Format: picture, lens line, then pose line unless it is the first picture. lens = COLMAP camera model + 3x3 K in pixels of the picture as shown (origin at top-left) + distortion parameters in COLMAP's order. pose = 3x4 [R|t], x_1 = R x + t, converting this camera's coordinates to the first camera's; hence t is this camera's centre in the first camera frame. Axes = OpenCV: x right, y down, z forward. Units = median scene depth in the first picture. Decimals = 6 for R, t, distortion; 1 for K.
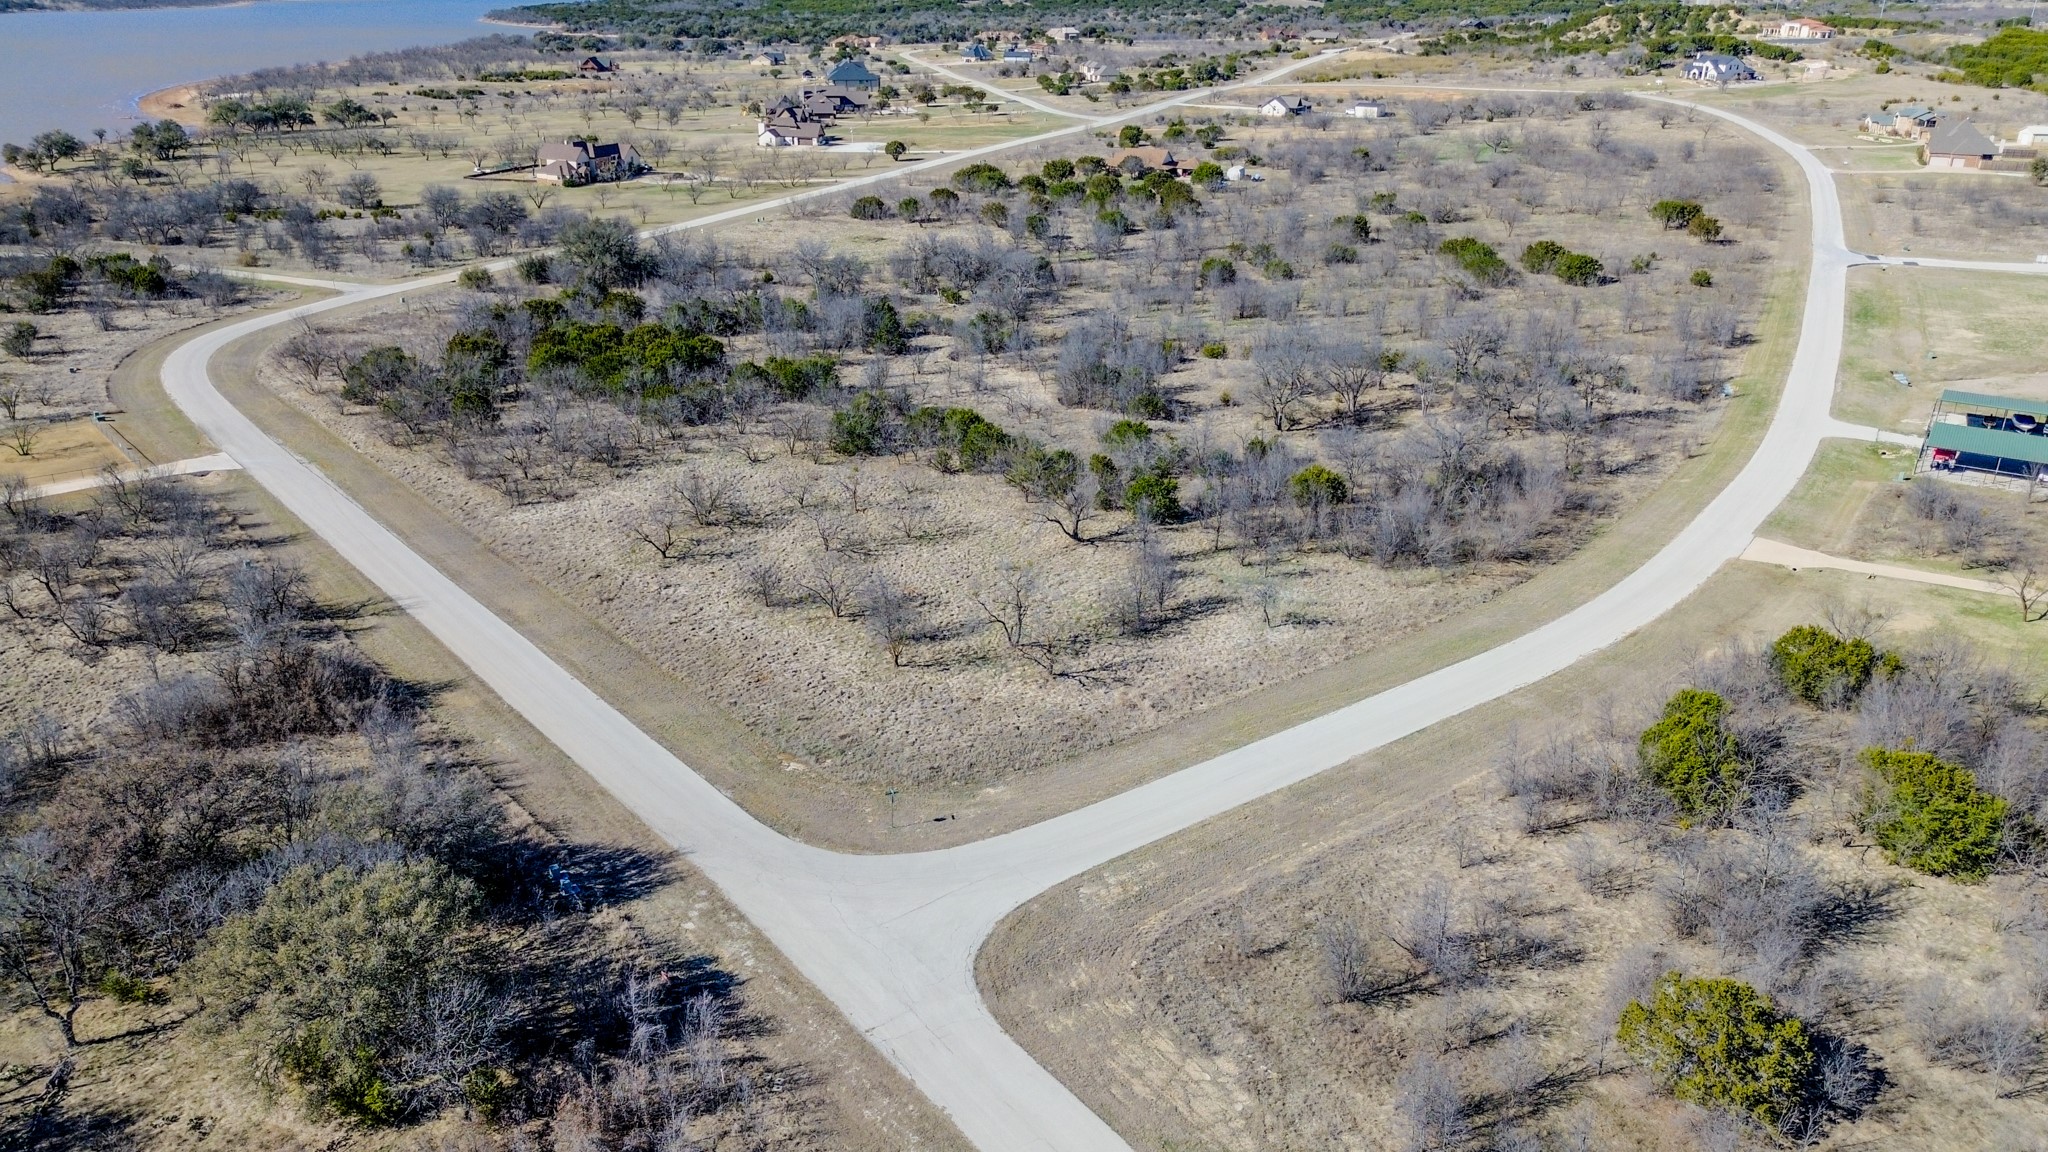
lens RADIAL K [[1450.4, 0, 1024.0], [0, 1450.4, 576.0], [0, 0, 1]] dist [0.025863, -0.004380]
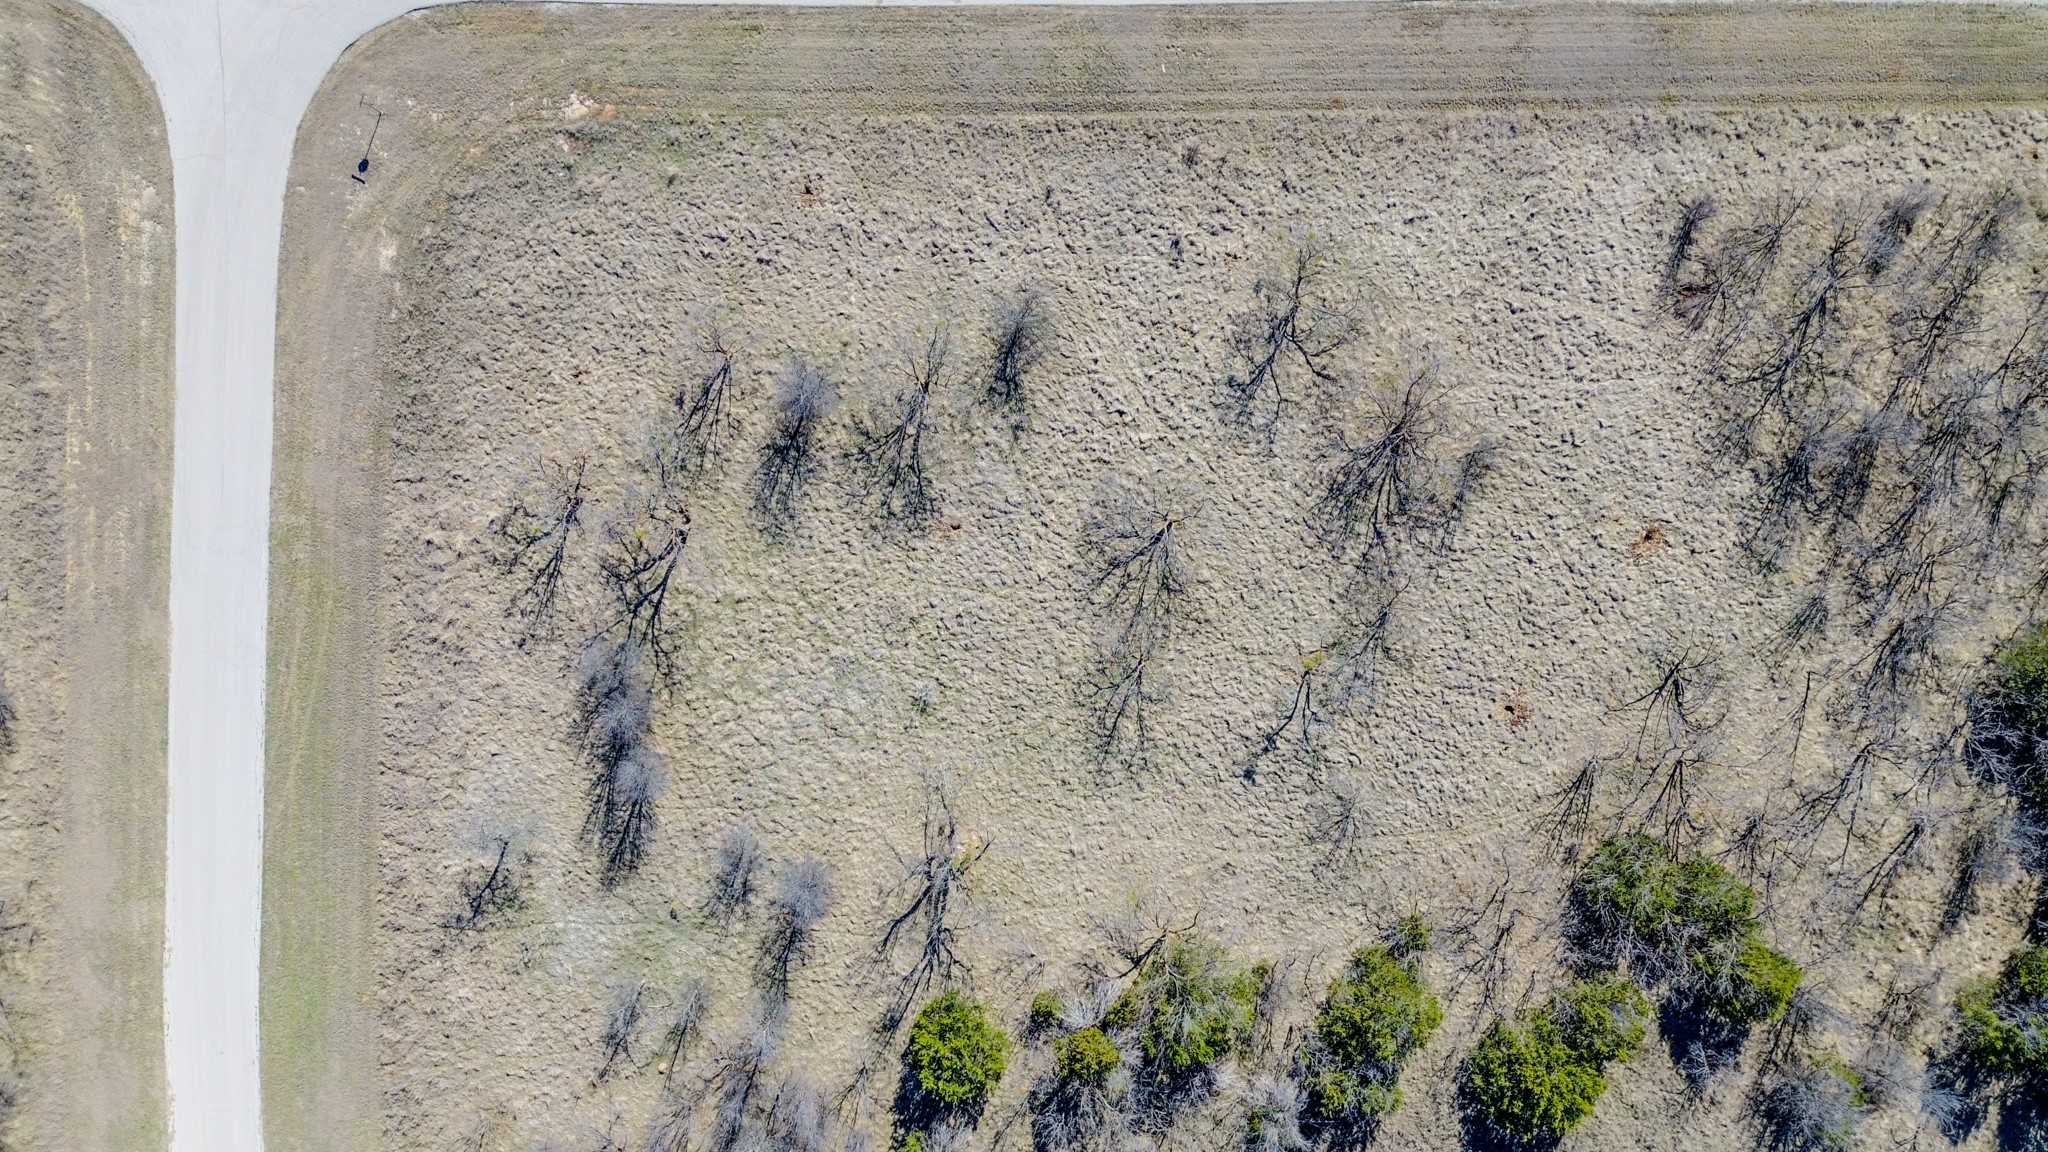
lens RADIAL K [[1450.4, 0, 1024.0], [0, 1450.4, 576.0], [0, 0, 1]] dist [0.025863, -0.004380]
pose [[-0.631073, 0.775686, 0.007640, -0.115964], [-0.298813, -0.252170, 0.920392, -0.792795], [0.715861, 0.578552, 0.390922, 0.994903]]
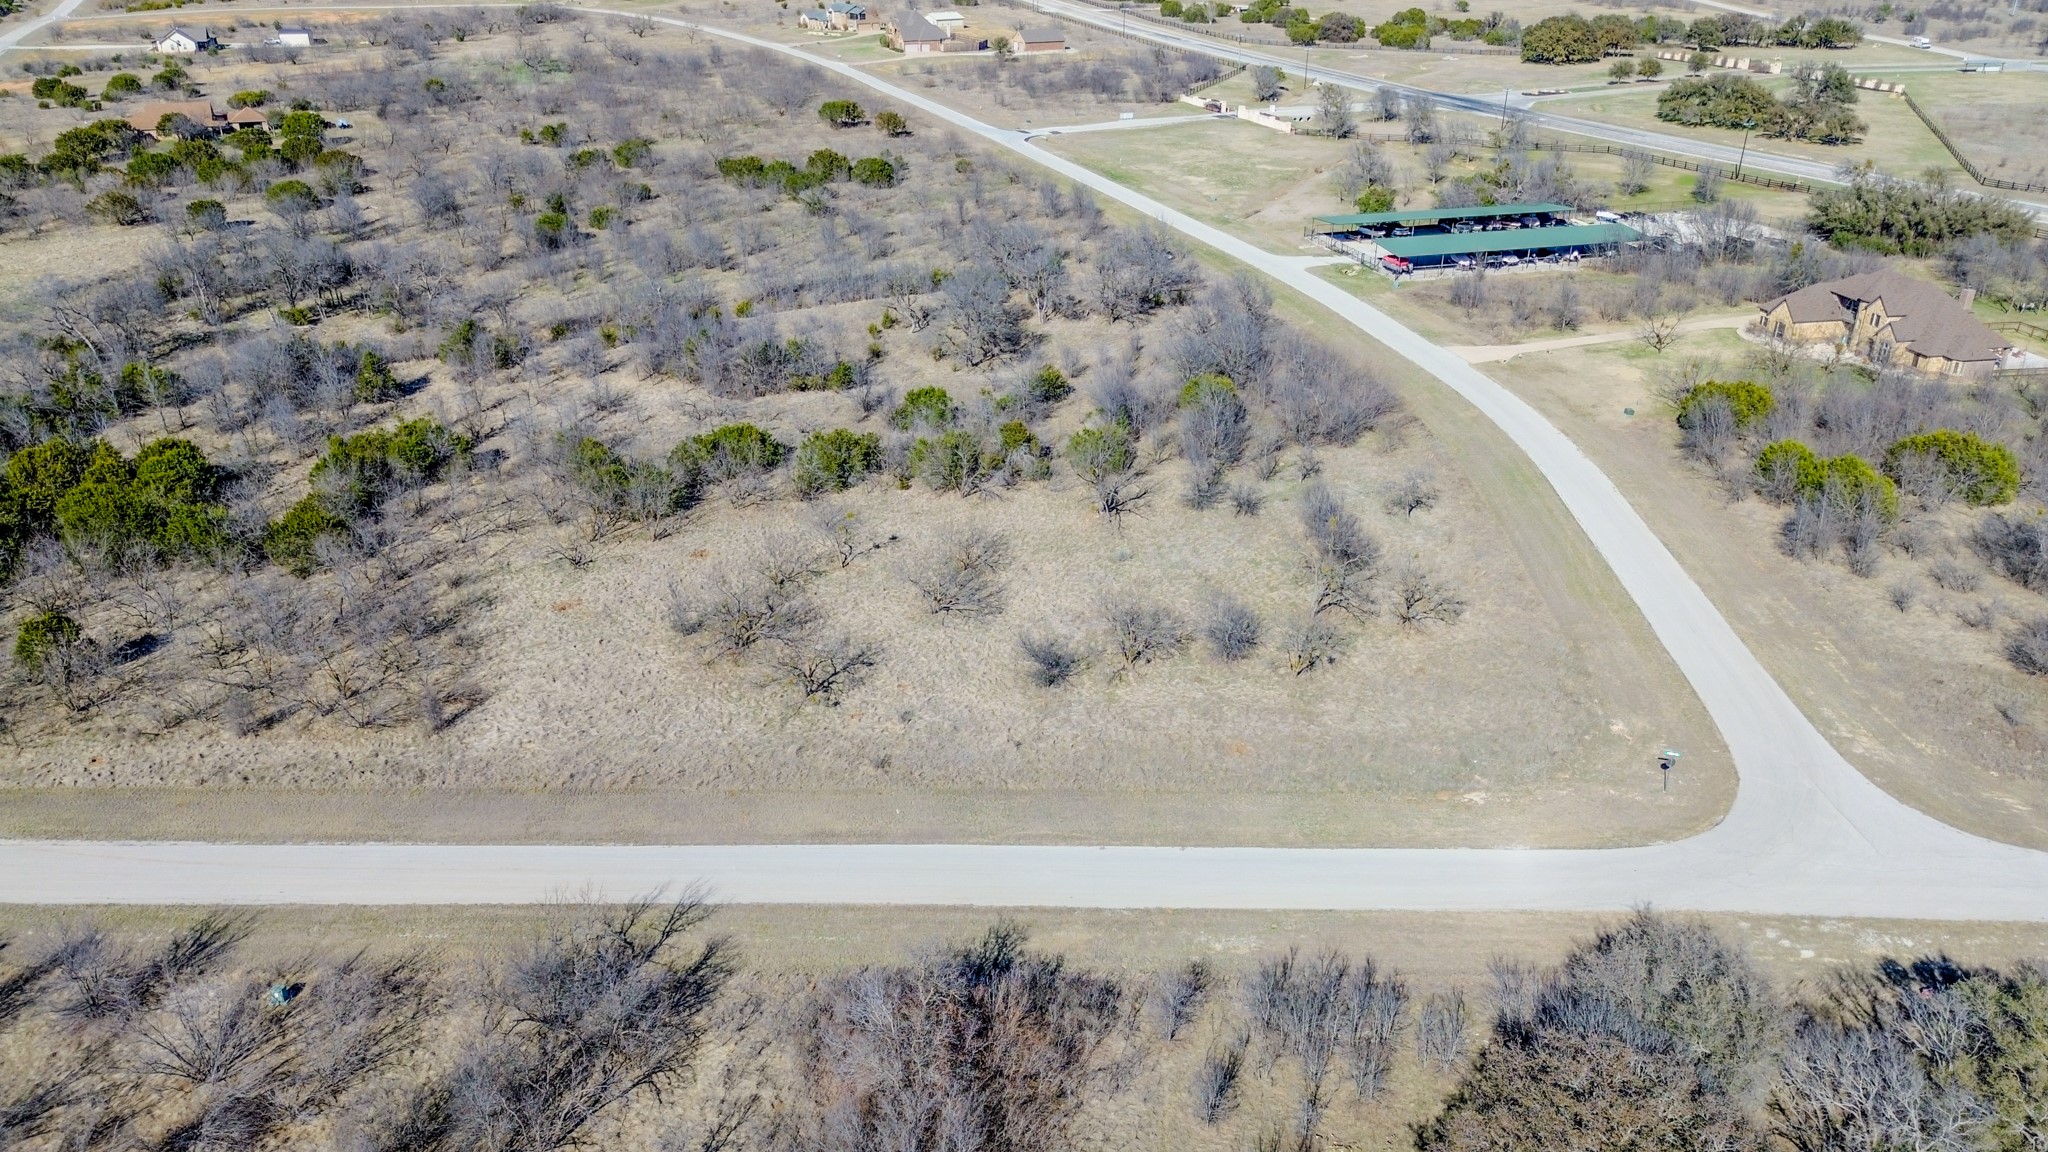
lens RADIAL K [[1450.4, 0, 1024.0], [0, 1450.4, 576.0], [0, 0, 1]] dist [0.025863, -0.004380]
pose [[0.659390, -0.324087, 0.678360, -0.870213], [0.288279, 0.942338, 0.169985, -0.216187], [-0.694334, 0.083470, 0.714795, 0.544549]]
